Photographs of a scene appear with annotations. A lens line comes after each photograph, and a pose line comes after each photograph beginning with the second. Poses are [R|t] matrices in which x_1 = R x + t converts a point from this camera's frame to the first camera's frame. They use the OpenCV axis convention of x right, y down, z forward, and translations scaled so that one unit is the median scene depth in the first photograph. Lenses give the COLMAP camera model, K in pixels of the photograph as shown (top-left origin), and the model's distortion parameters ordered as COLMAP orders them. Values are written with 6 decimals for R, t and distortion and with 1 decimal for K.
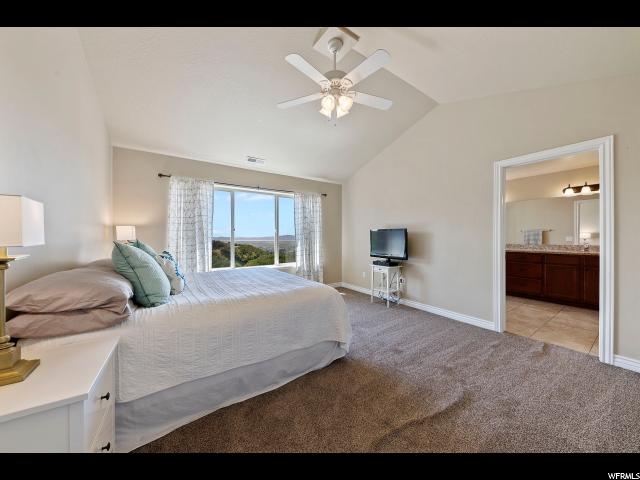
lens RADIAL K [[237.6, 0, 320.0], [0, 237.6, 240.0], [0, 0, 1]] dist [-0.000441, -0.000017]
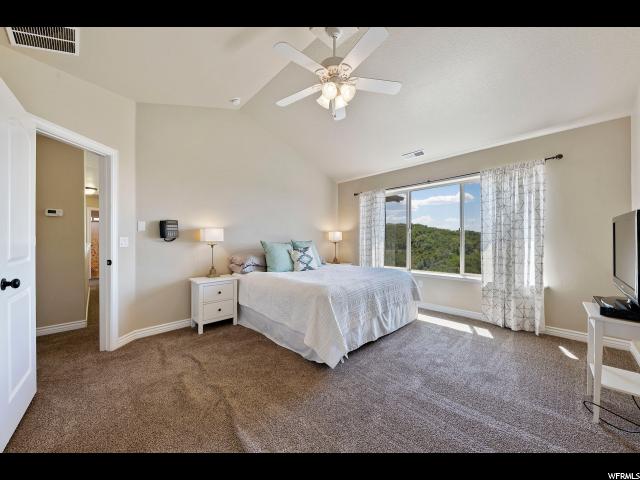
lens RADIAL K [[253.4, 0, 320.0], [0, 253.4, 240.0], [0, 0, 1]] dist [0.000699, 0.000026]
pose [[0.098809, -0.001603, -0.995105, 0.841066], [-0.009637, 0.999950, -0.002568, 0.001703], [0.995060, 0.009844, 0.098788, 0.687568]]
